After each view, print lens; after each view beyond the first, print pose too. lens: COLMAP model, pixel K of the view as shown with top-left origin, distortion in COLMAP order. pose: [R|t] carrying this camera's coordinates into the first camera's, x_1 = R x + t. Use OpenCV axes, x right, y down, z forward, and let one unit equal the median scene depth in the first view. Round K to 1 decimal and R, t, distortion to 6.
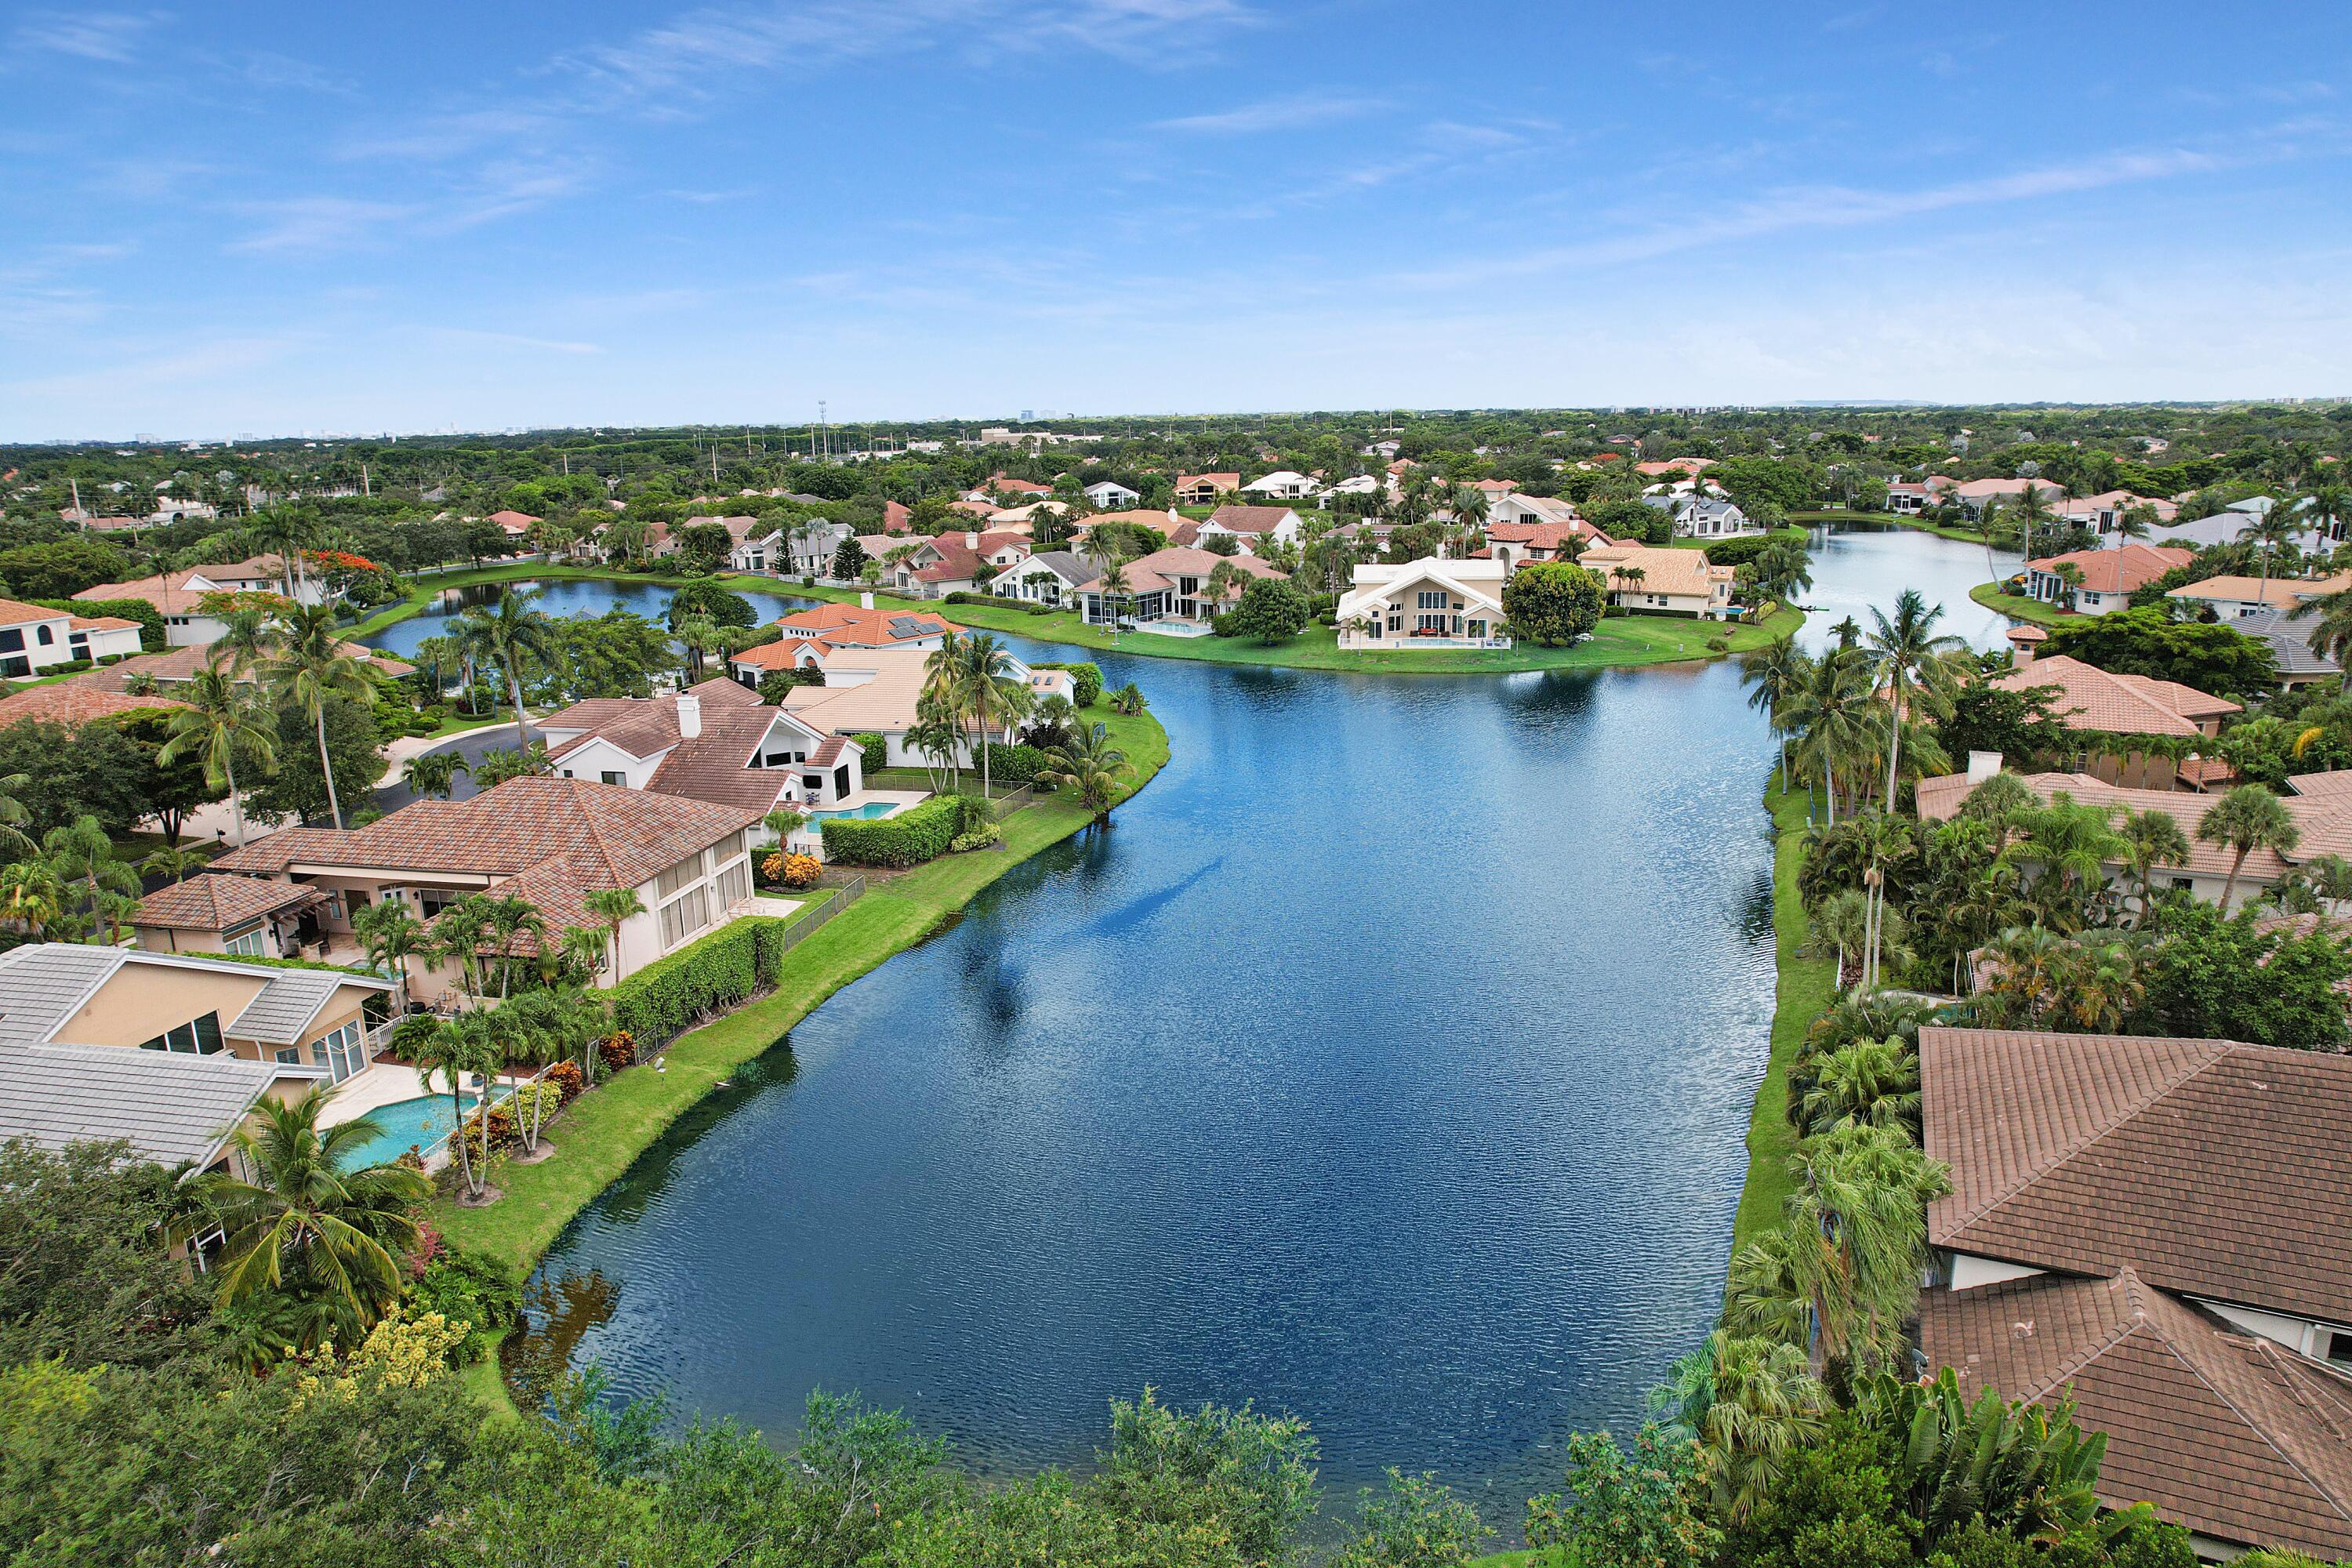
lens RADIAL K [[1505.1, 0, 1176.0], [0, 1505.1, 784.0], [0, 0, 1]] dist [-0.046322, -0.000937]
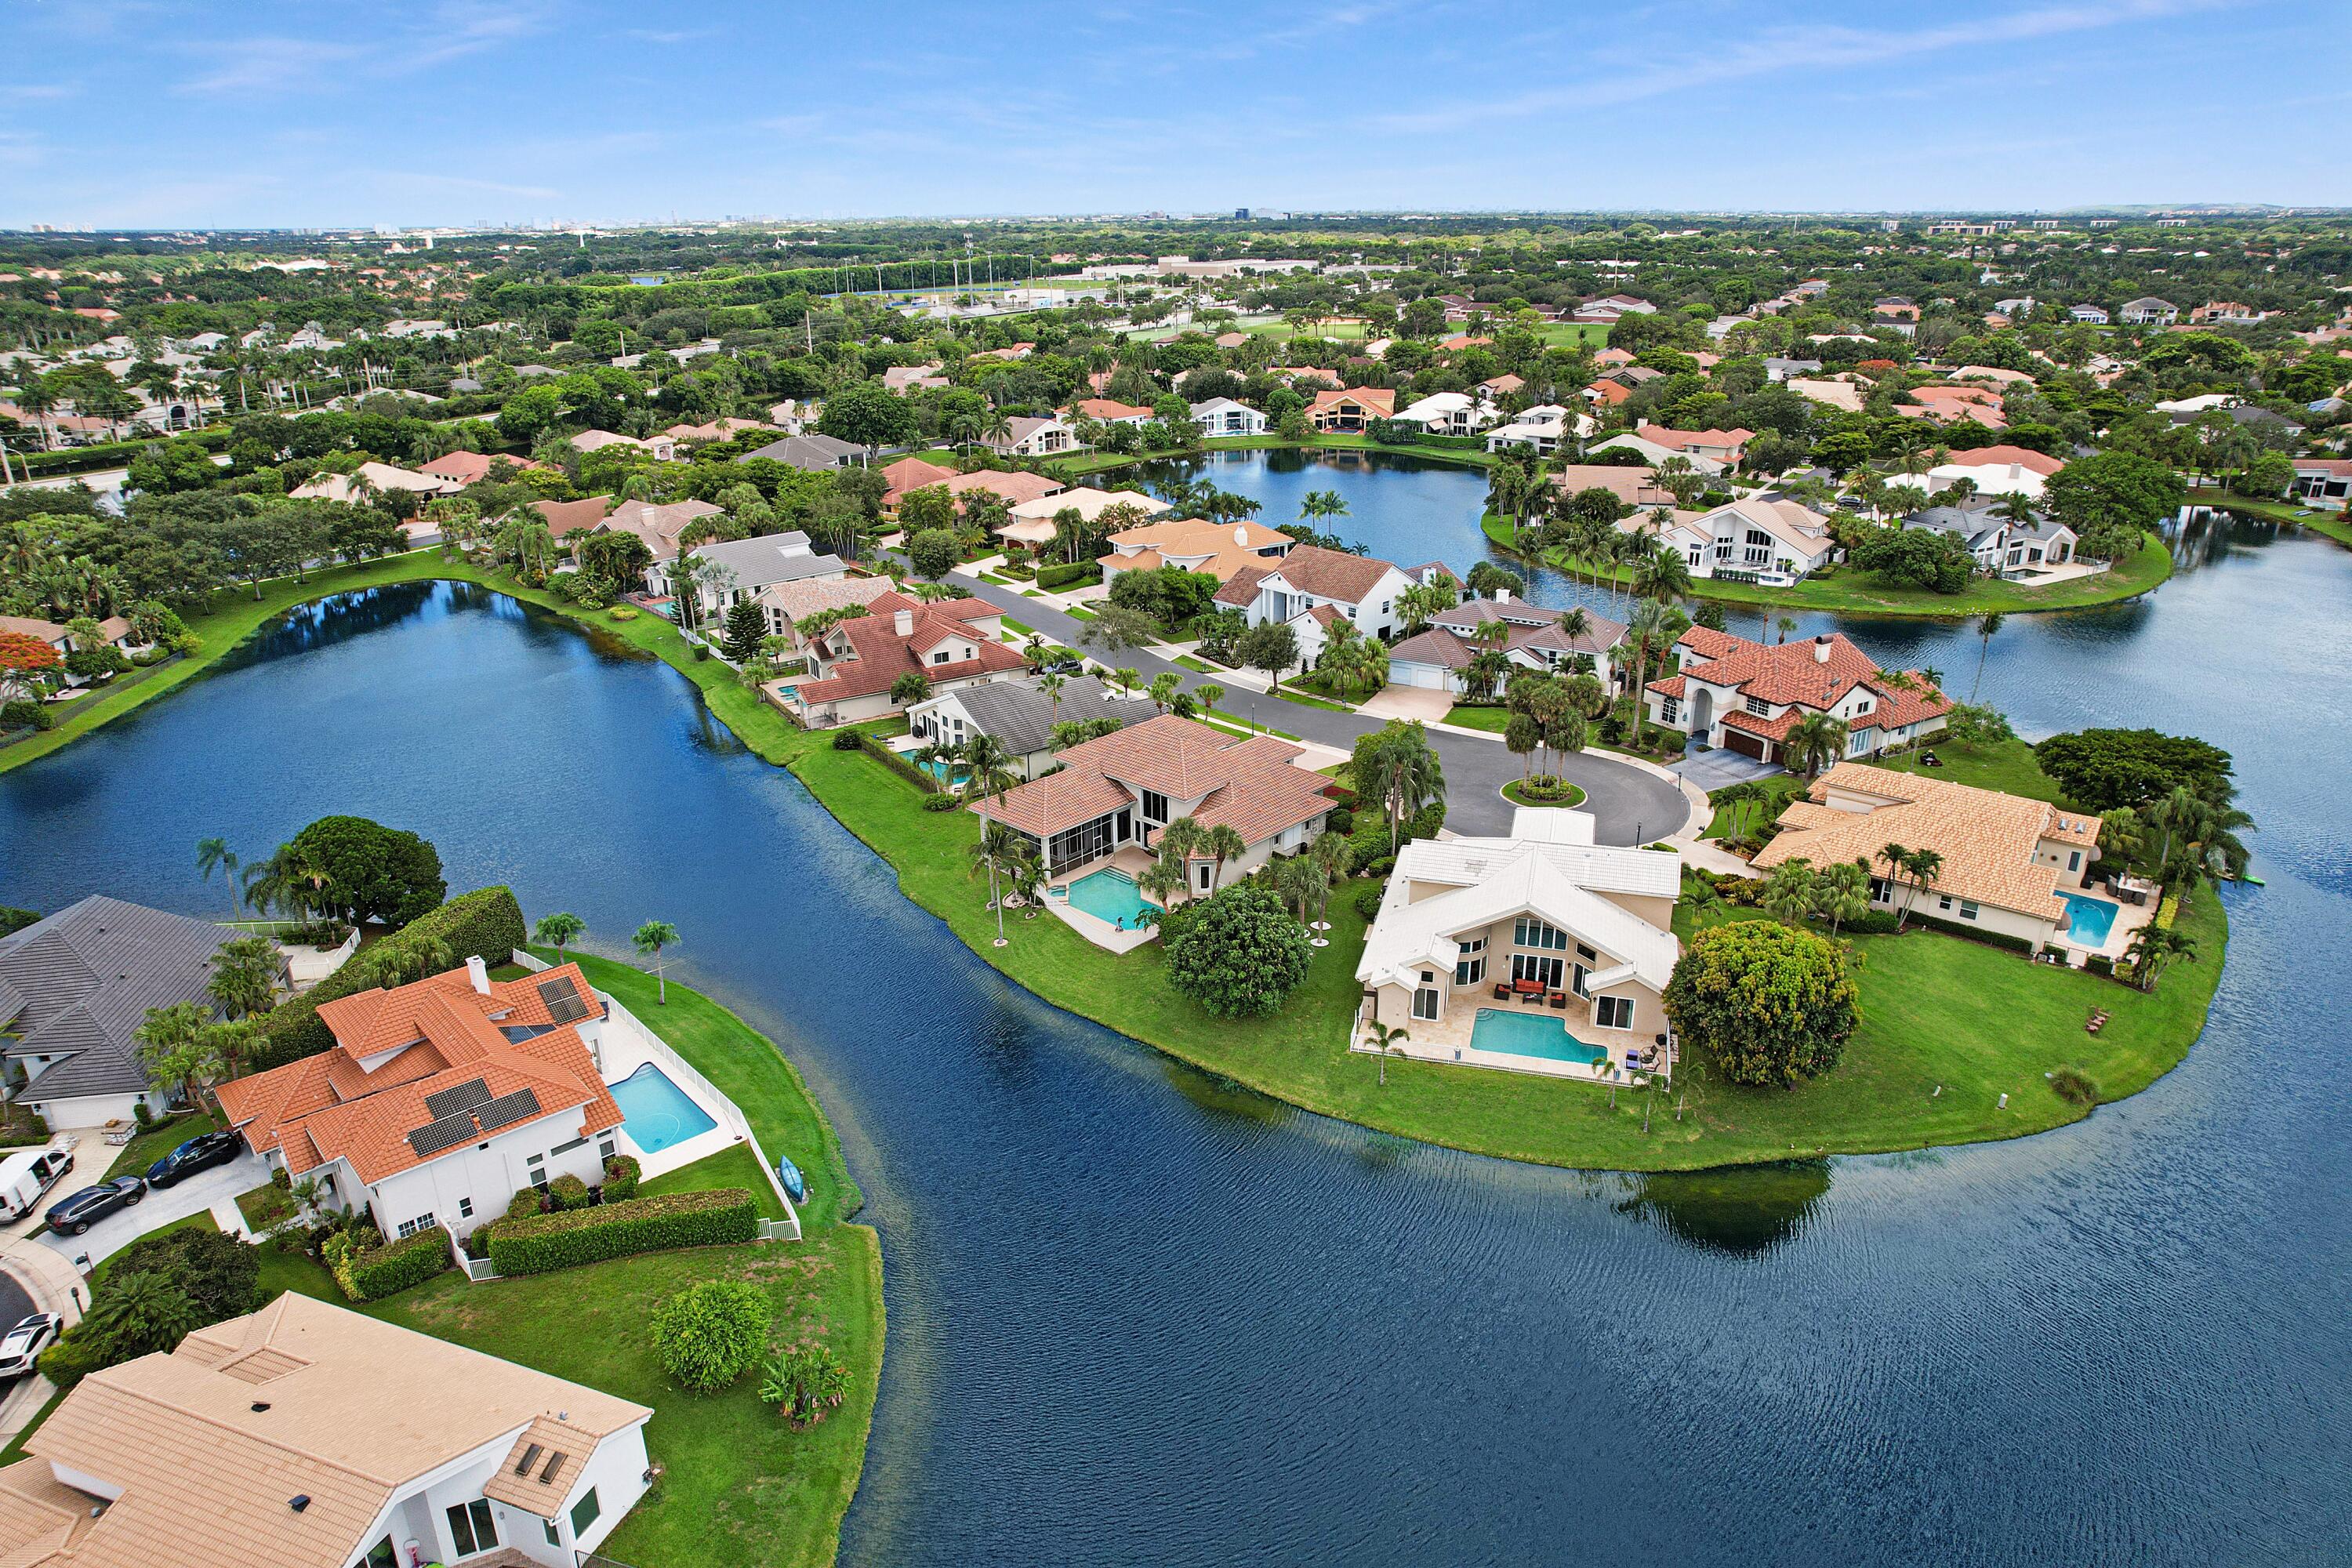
lens RADIAL K [[1511.2, 0, 1176.0], [0, 1511.2, 784.0], [0, 0, 1]] dist [-0.079557, 0.074346]
pose [[0.989808, 0.061239, -0.128571, 0.103515], [-0.044346, 0.990474, 0.130363, -0.240384], [0.135329, -0.123333, 0.983095, 0.434895]]
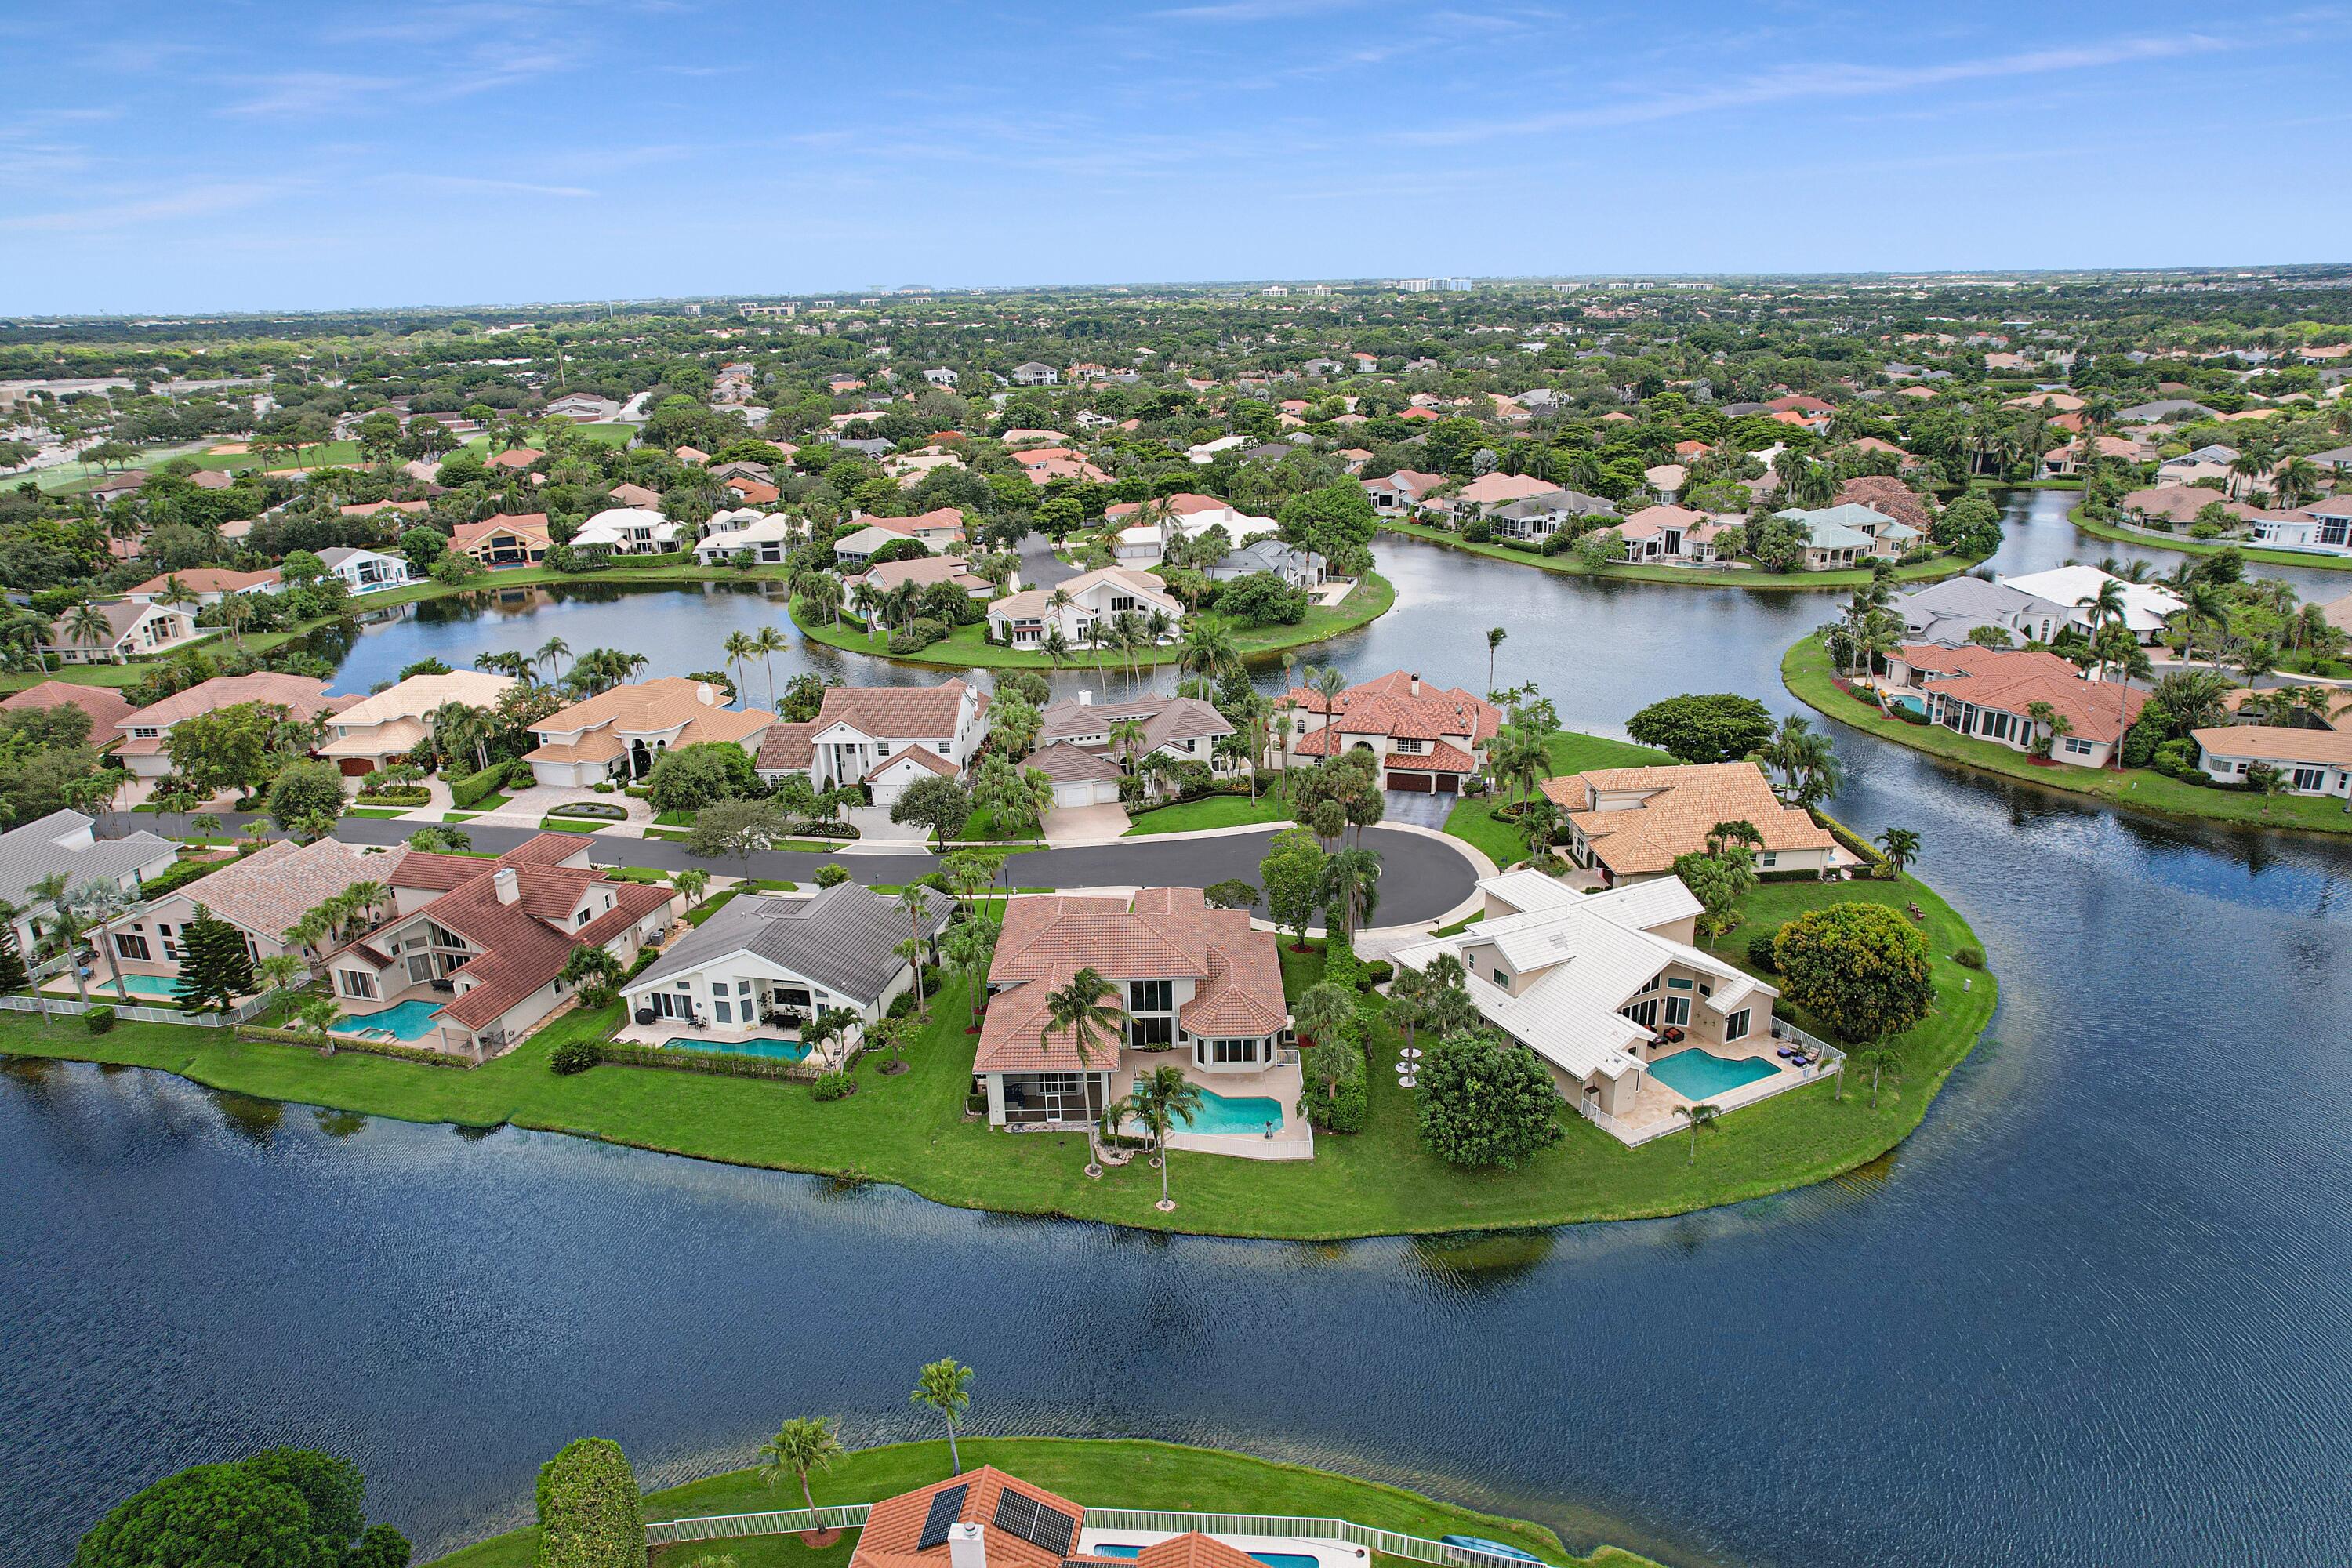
lens RADIAL K [[1511.2, 0, 1176.0], [0, 1511.2, 784.0], [0, 0, 1]] dist [-0.079557, 0.074346]
pose [[0.823109, -0.181022, 0.538259, -0.279739], [0.142615, 0.983350, 0.112623, -0.287193], [-0.549684, -0.015938, 0.835221, 0.600313]]
